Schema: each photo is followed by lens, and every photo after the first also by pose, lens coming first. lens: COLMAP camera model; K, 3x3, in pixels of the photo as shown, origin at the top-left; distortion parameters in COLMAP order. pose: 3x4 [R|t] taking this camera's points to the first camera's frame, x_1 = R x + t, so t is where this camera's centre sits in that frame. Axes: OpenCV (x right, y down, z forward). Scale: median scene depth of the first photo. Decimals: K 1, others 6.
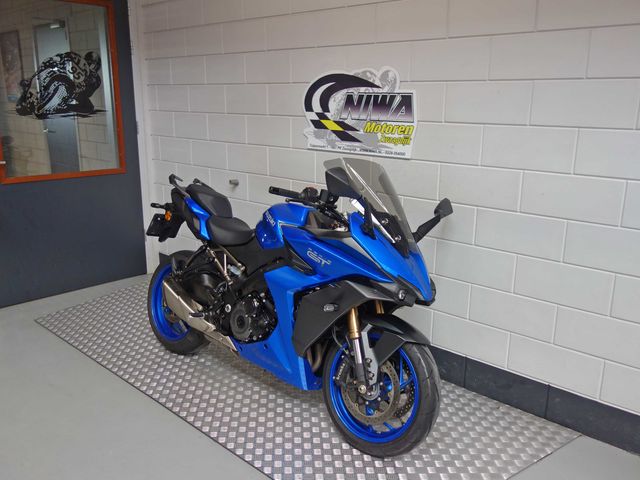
lens RADIAL K [[564.1, 0, 320.0], [0, 564.1, 240.0], [0, 0, 1]] dist [-0.003230, -0.010708]
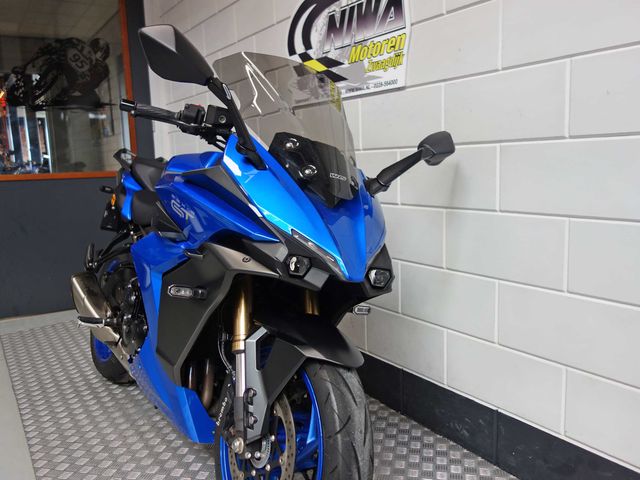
lens RADIAL K [[564.1, 0, 320.0], [0, 564.1, 240.0], [0, 0, 1]] dist [-0.003230, -0.010708]
pose [[0.966657, -0.003919, -0.256044, 0.224140], [-0.023409, 0.994344, -0.103595, 0.094480], [0.255002, 0.106135, 0.961098, 0.369352]]
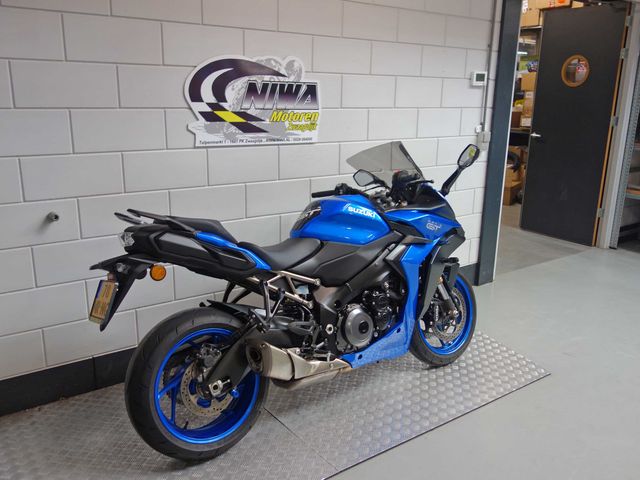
lens RADIAL K [[564.1, 0, 320.0], [0, 564.1, 240.0], [0, 0, 1]] dist [-0.003230, -0.010708]
pose [[0.198758, -0.253523, 0.946690, -0.909549], [0.223392, 0.952253, 0.208111, -0.185168], [-0.954249, 0.170119, 0.245903, 0.731982]]
